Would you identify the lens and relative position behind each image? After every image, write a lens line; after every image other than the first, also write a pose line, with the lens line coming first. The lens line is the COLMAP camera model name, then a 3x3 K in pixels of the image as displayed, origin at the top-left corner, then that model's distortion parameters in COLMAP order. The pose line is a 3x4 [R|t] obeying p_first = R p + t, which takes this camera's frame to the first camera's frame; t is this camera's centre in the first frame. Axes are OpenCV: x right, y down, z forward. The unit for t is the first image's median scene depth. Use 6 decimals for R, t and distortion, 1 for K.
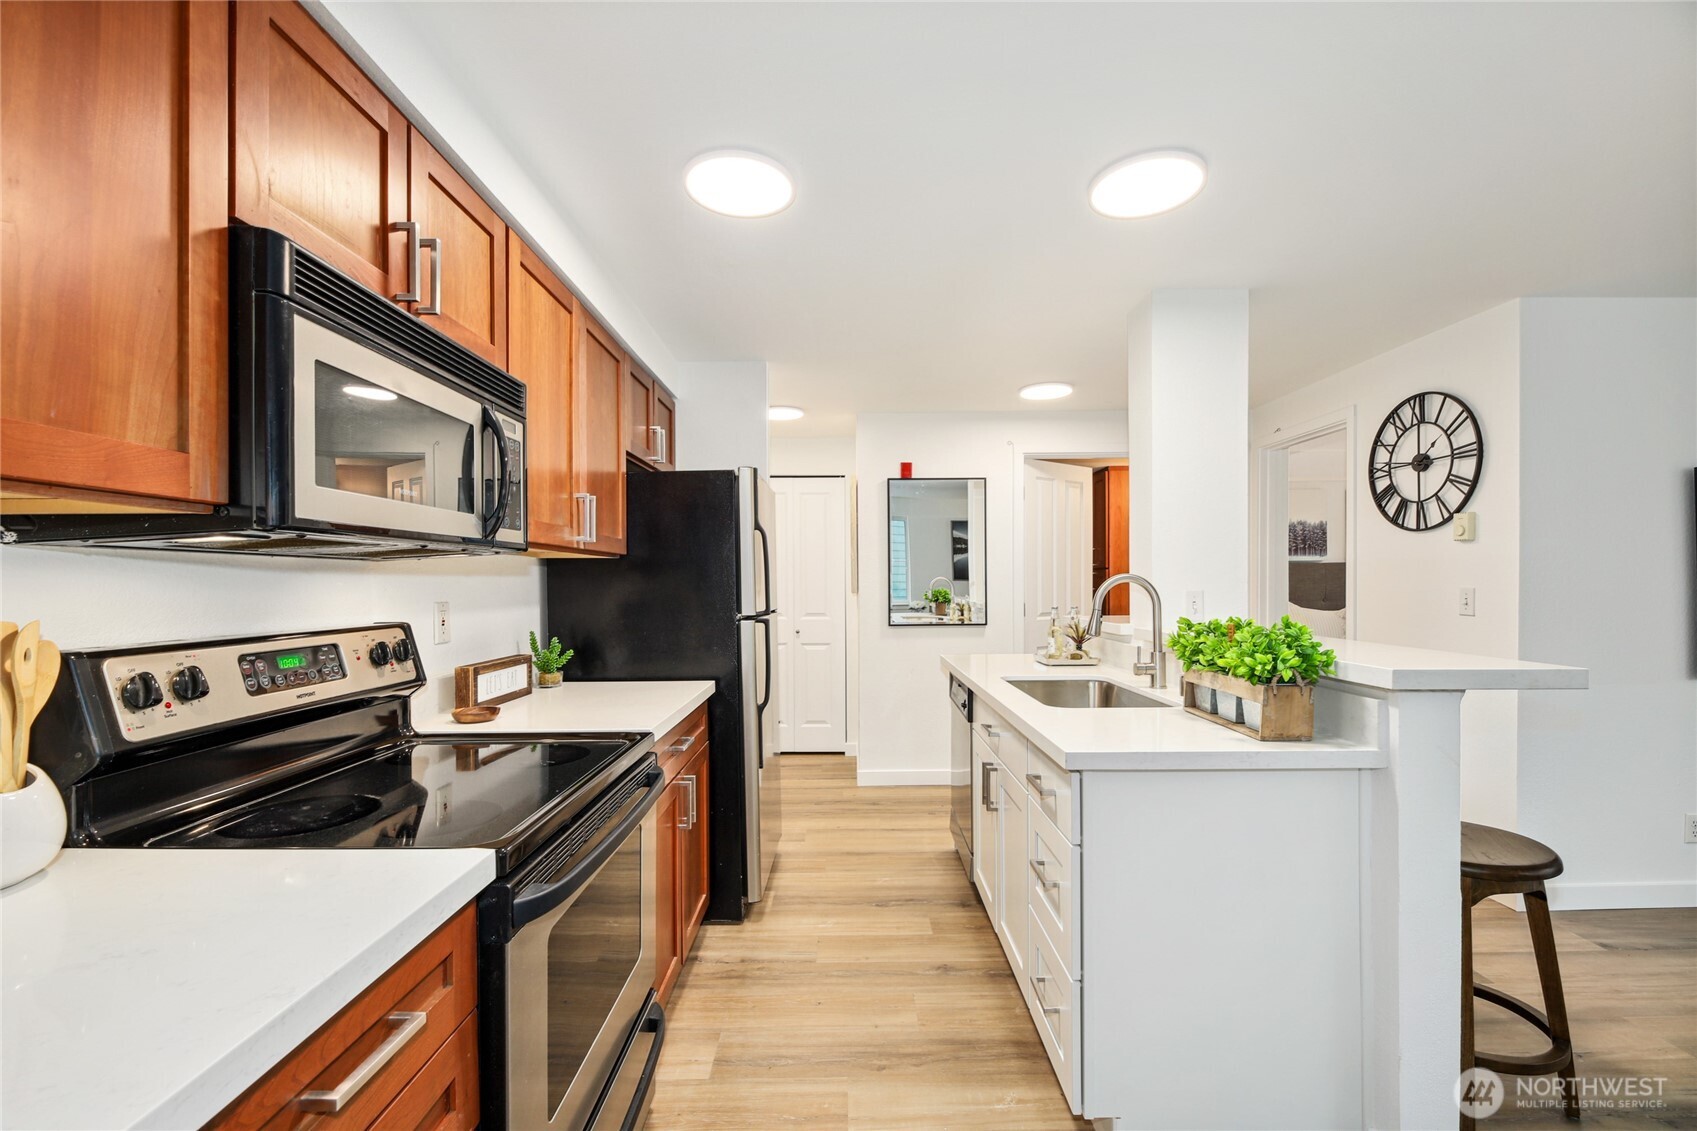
lens RADIAL K [[702.5, 0, 848.5], [0, 702.5, 565.5], [0, 0, 1]] dist [0.000639, 0.000083]
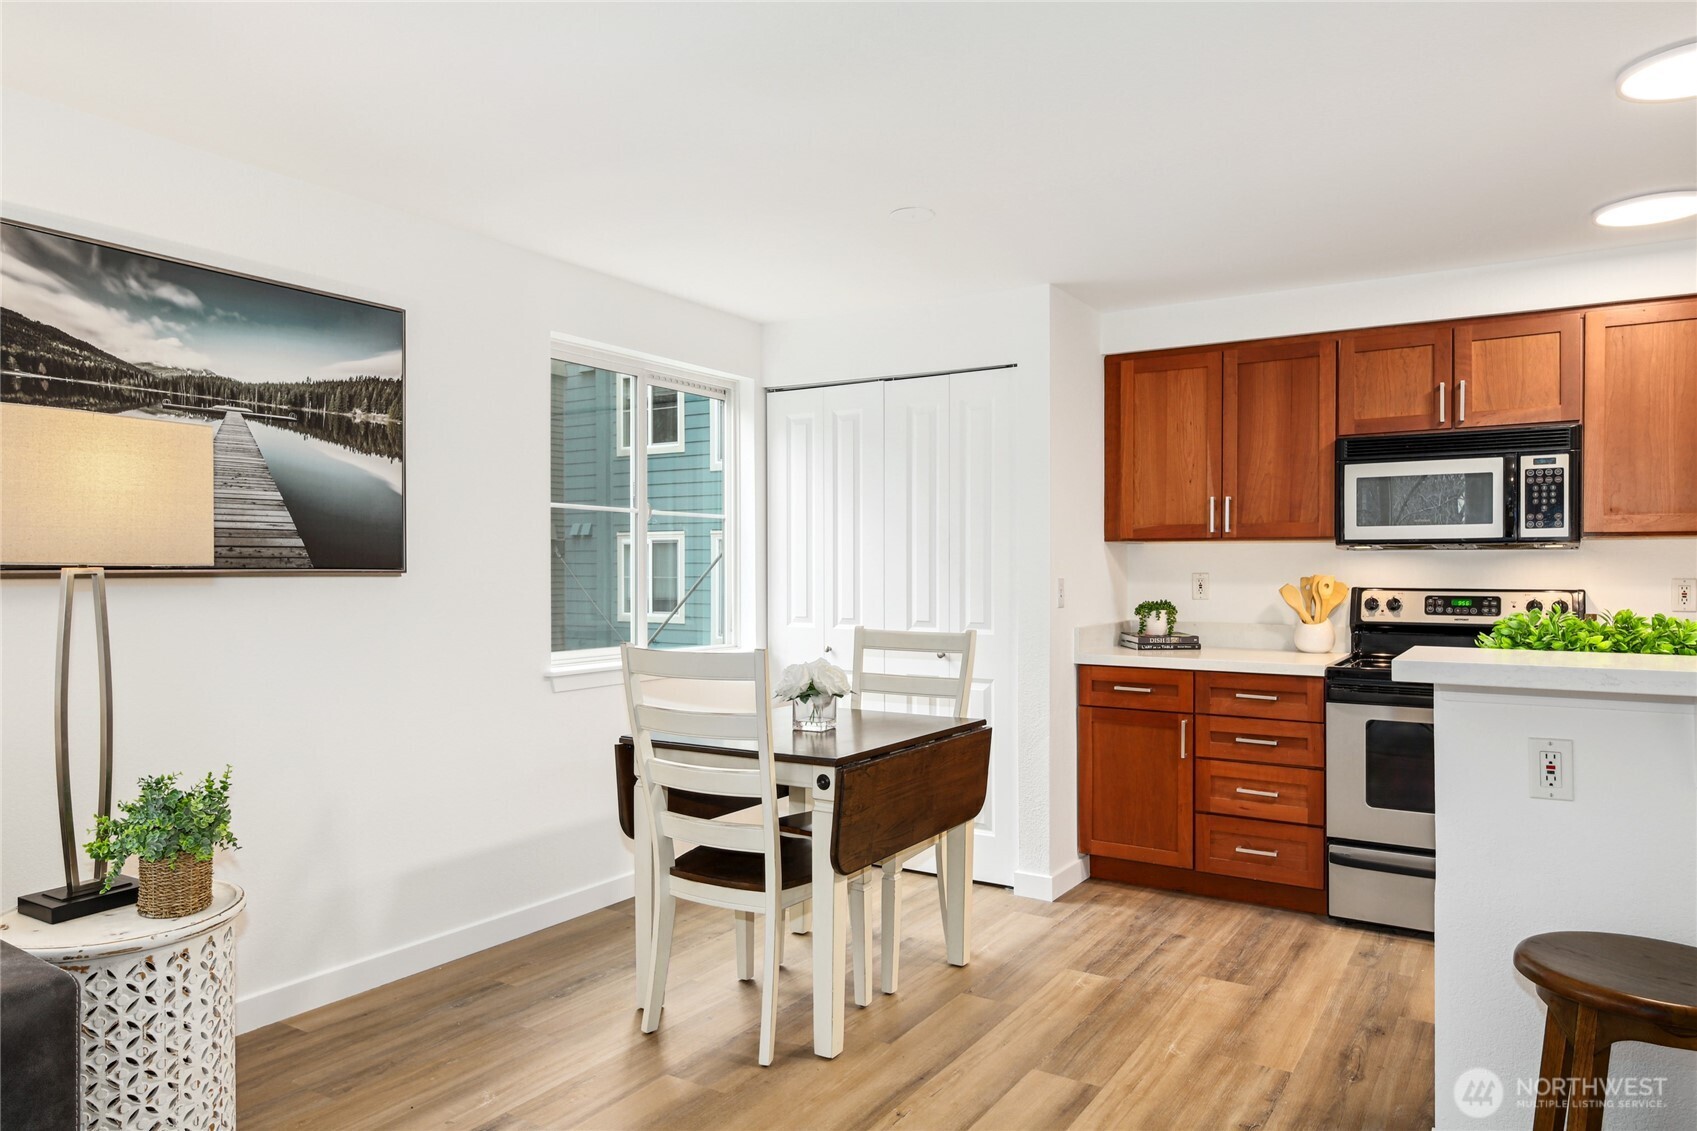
lens RADIAL K [[1129.1, 0, 848.5], [0, 1129.1, 565.5], [0, 0, 1]] dist [0.000114, 0.000117]
pose [[-0.532622, 0.005458, -0.846336, 3.469492], [0.022340, 0.999721, -0.007612, 0.018861], [0.846059, -0.022962, -0.532595, 1.493277]]
